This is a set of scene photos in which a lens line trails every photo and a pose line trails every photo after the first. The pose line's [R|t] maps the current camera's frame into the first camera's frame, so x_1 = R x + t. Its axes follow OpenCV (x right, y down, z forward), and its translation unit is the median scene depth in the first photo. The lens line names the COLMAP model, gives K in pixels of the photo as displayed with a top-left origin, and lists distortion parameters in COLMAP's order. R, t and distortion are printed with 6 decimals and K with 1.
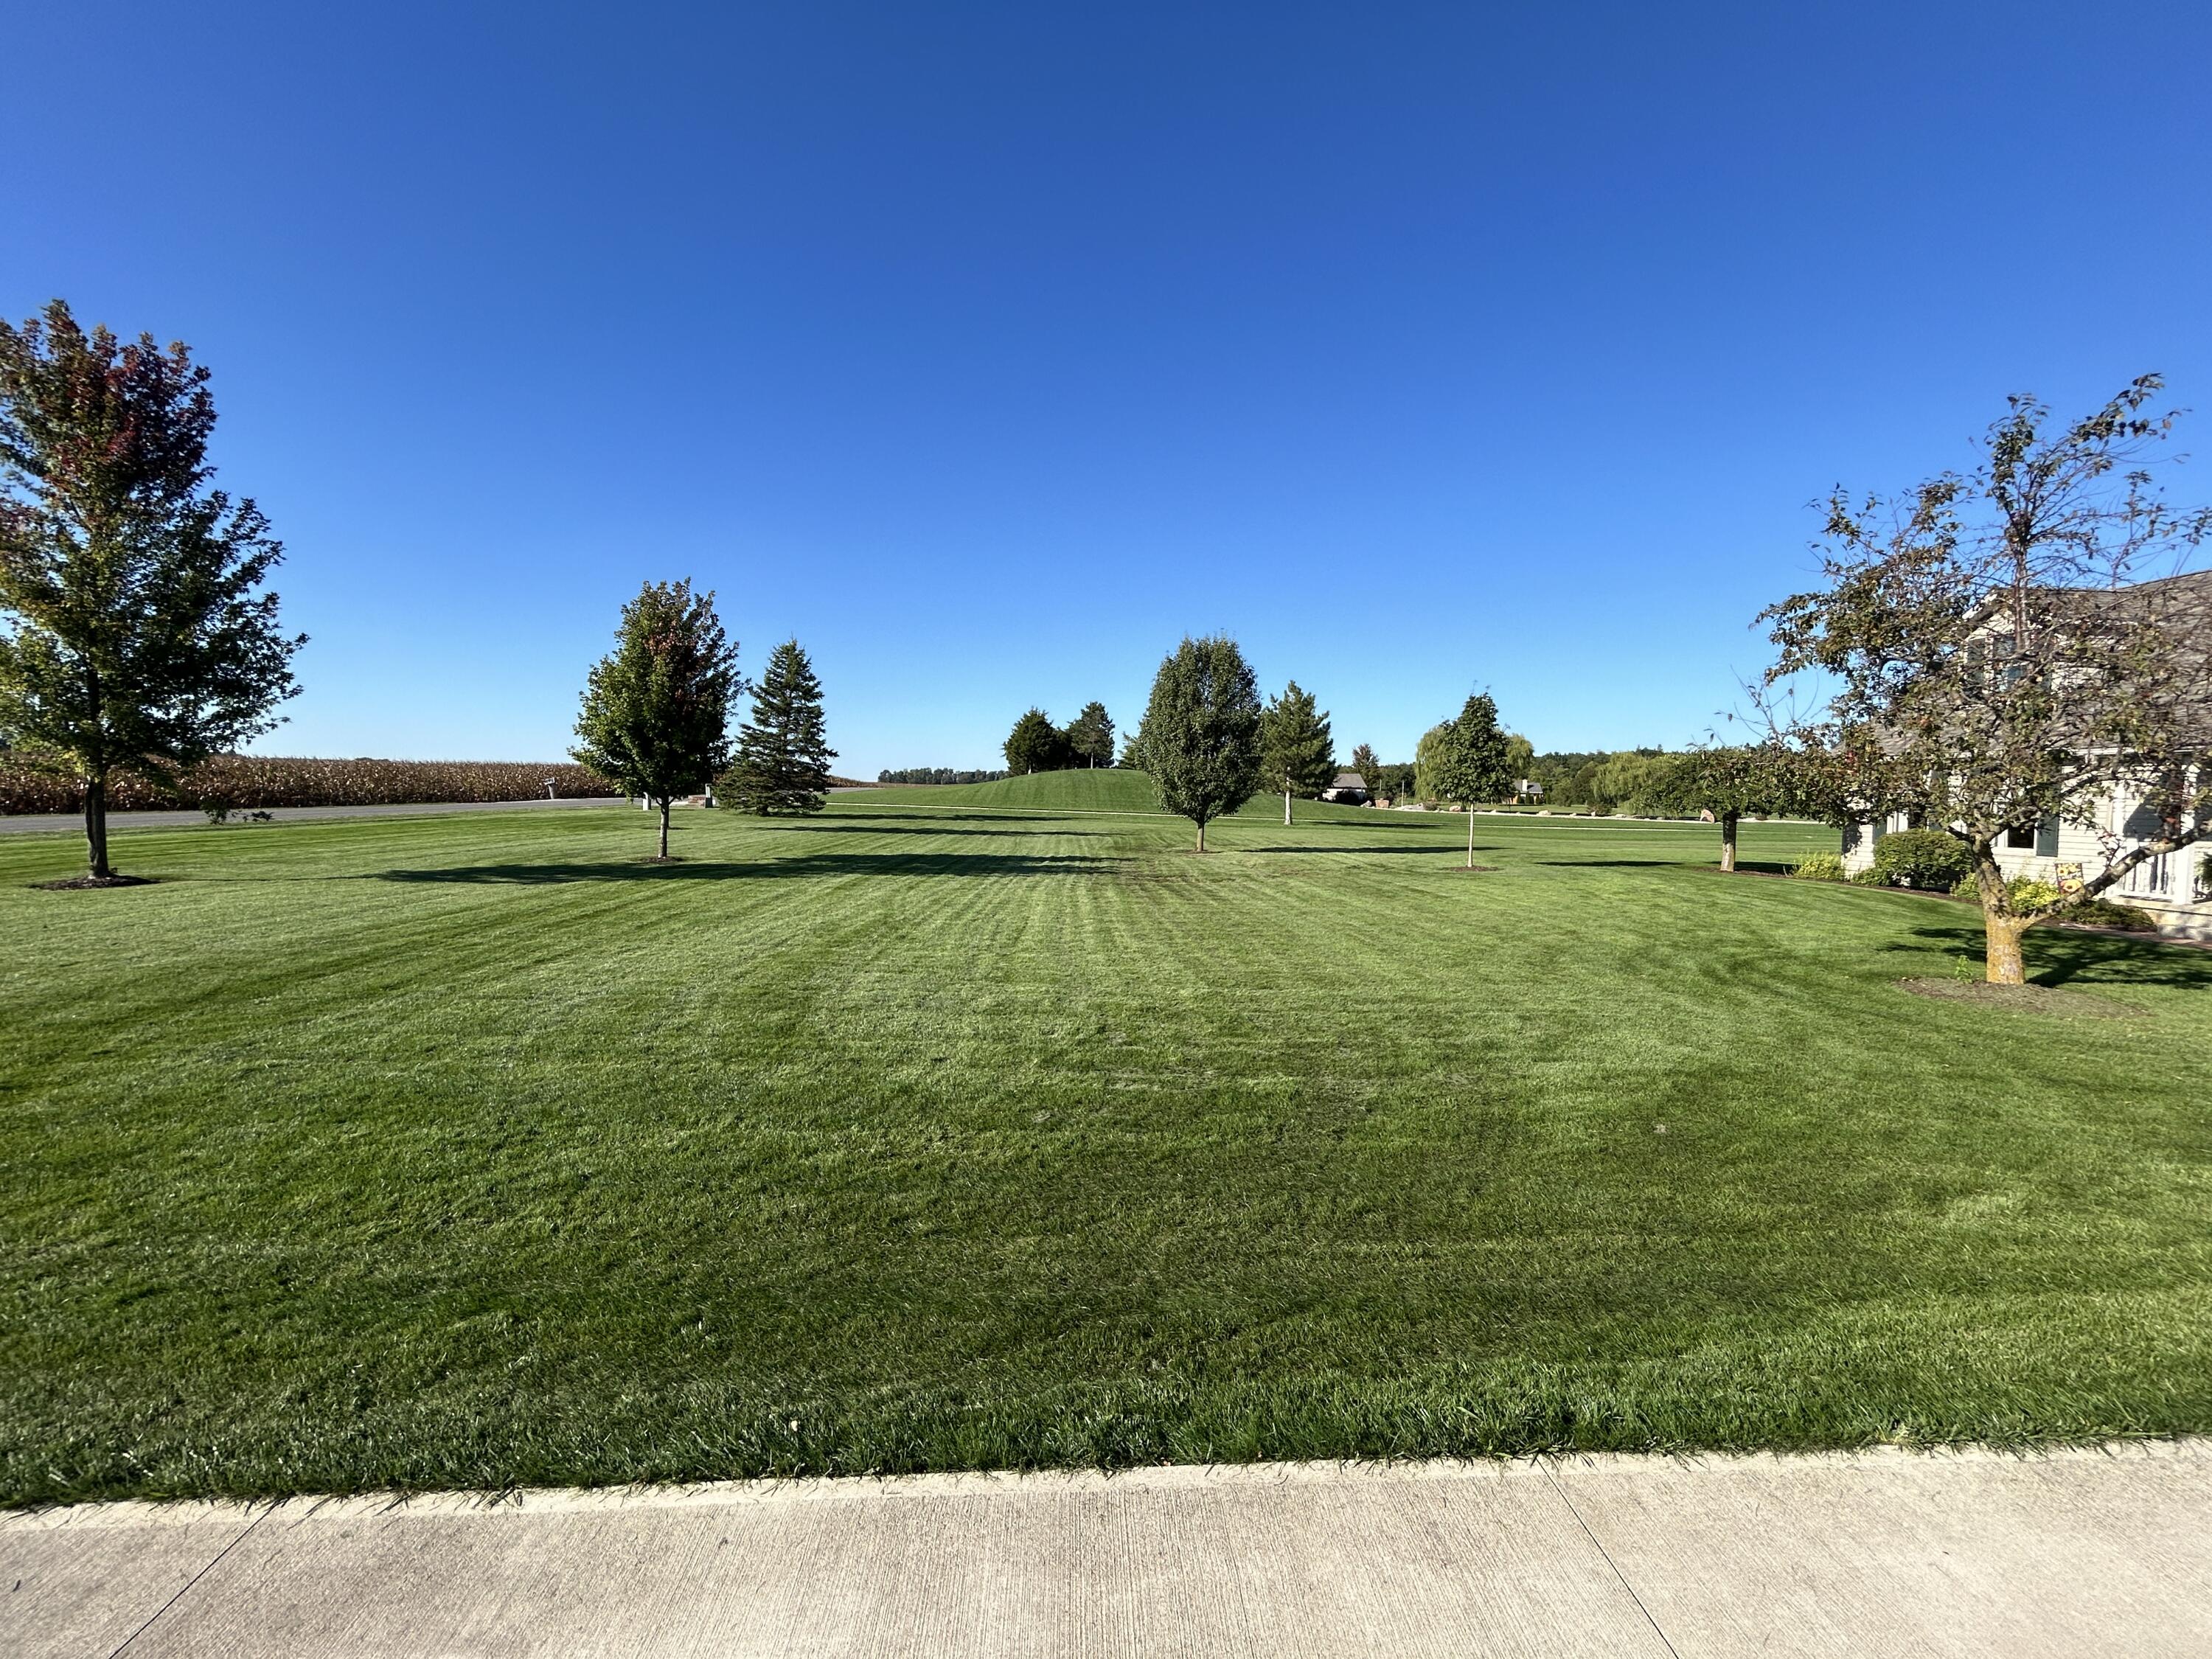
lens RADIAL K [[906.0, 0, 1106.0], [0, 906.0, 829.5], [0, 0, 1]] dist [-0.000547, -0.000210]
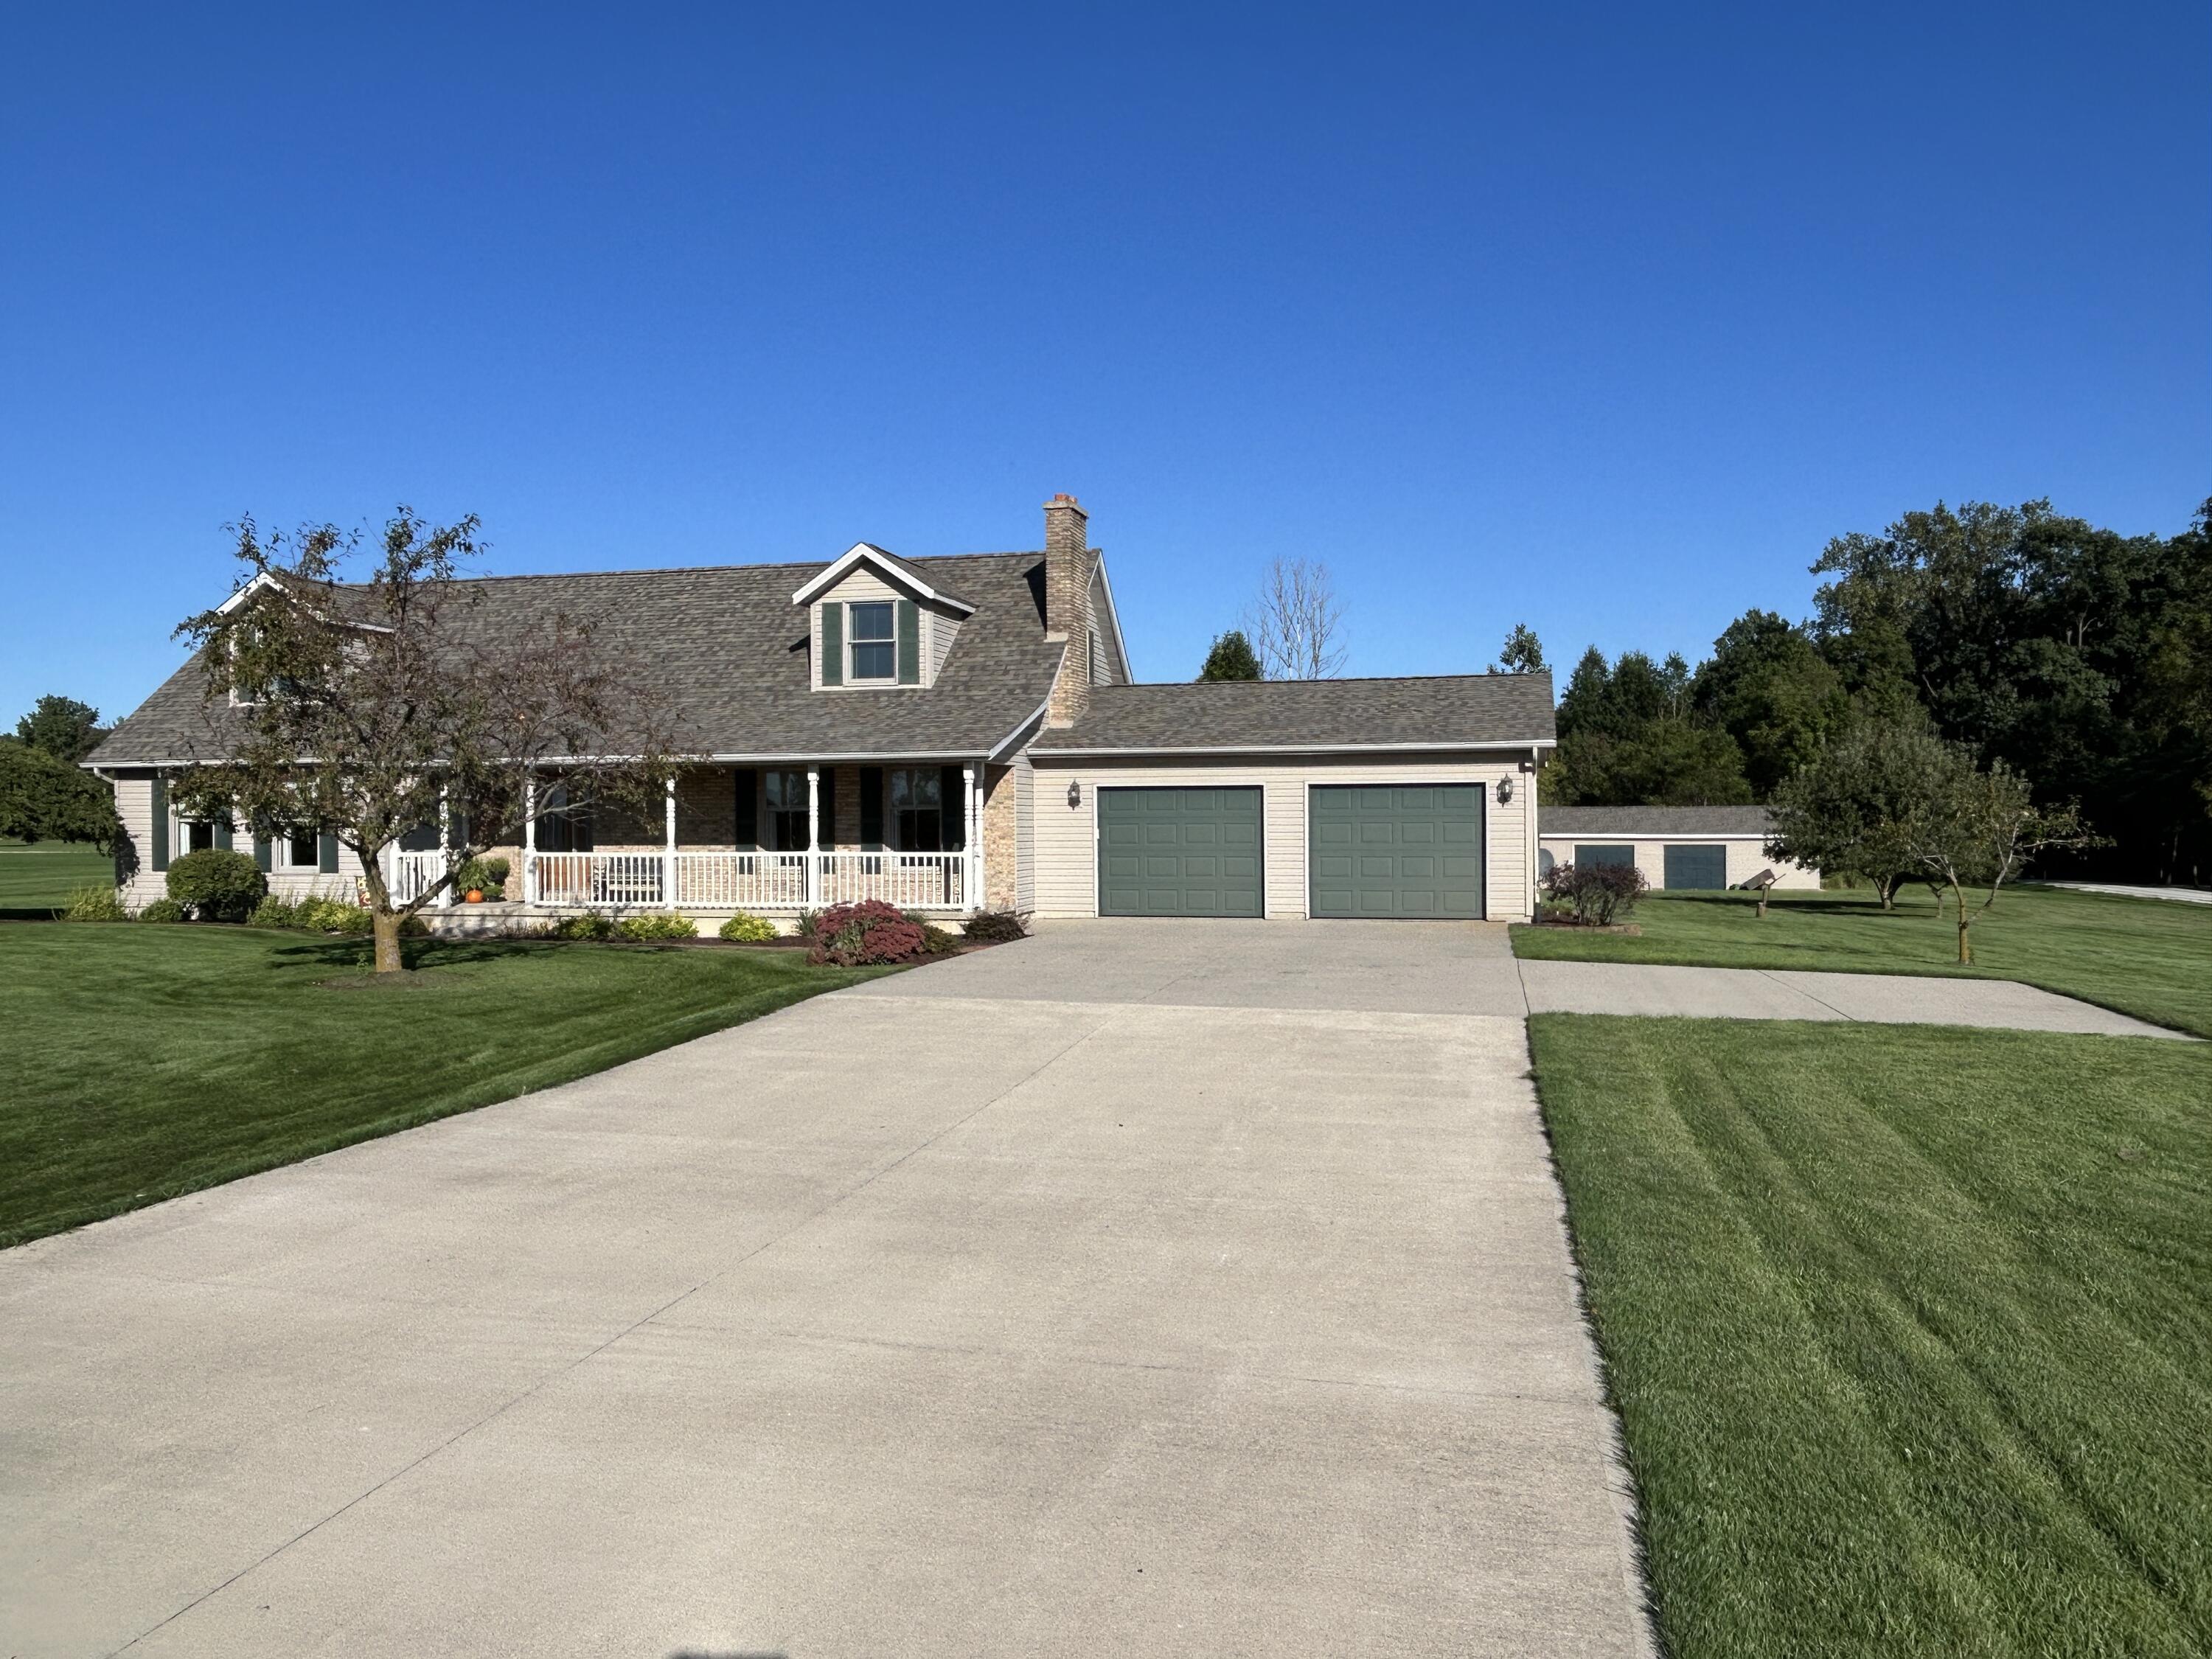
lens RADIAL K [[1632.6, 0, 1101.5], [0, 1632.6, 865.5], [0, 0, 1]] dist [0.001808, -0.033564]
pose [[0.263166, -0.044085, 0.963743, -0.479539], [0.045886, 0.998397, 0.033141, 0.004024], [-0.963659, 0.035501, 0.264767, -0.271493]]
